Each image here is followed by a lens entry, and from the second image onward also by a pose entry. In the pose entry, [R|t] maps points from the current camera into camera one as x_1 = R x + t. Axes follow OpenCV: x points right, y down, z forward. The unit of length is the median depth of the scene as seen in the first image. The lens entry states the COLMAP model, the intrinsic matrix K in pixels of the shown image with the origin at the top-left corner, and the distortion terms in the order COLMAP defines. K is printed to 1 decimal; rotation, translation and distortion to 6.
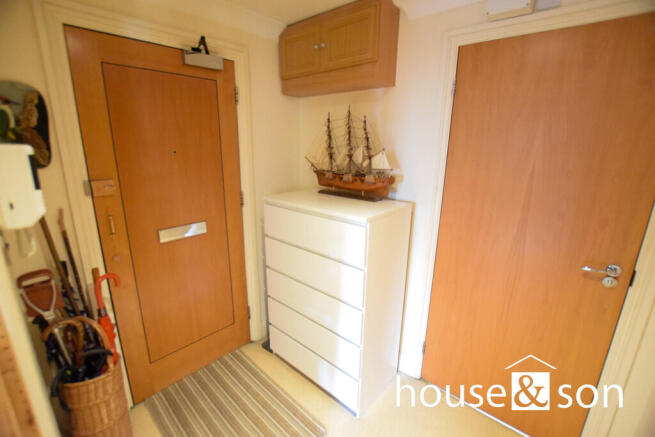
lens RADIAL K [[296.4, 0, 327.5], [0, 296.4, 218.5], [0, 0, 1]] dist [-0.024954, -0.000332]
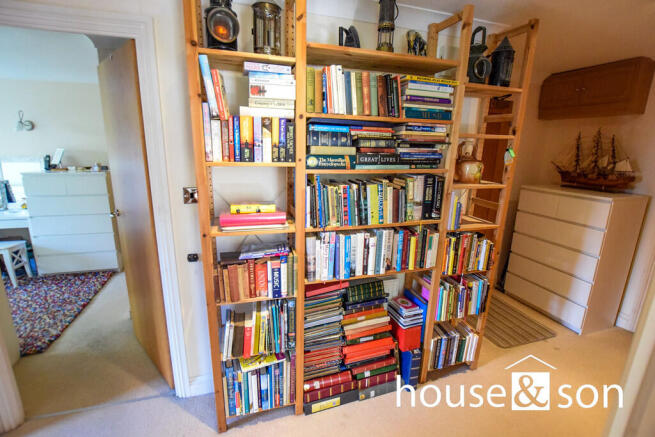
lens RADIAL K [[308.5, 0, 327.5], [0, 308.5, 218.5], [0, 0, 1]] dist [-0.003114, -0.000348]
pose [[0.871970, 0.118984, -0.474880, -0.331777], [-0.134190, 0.990954, 0.001891, 0.248331], [0.470809, 0.062075, 0.880049, -0.972375]]
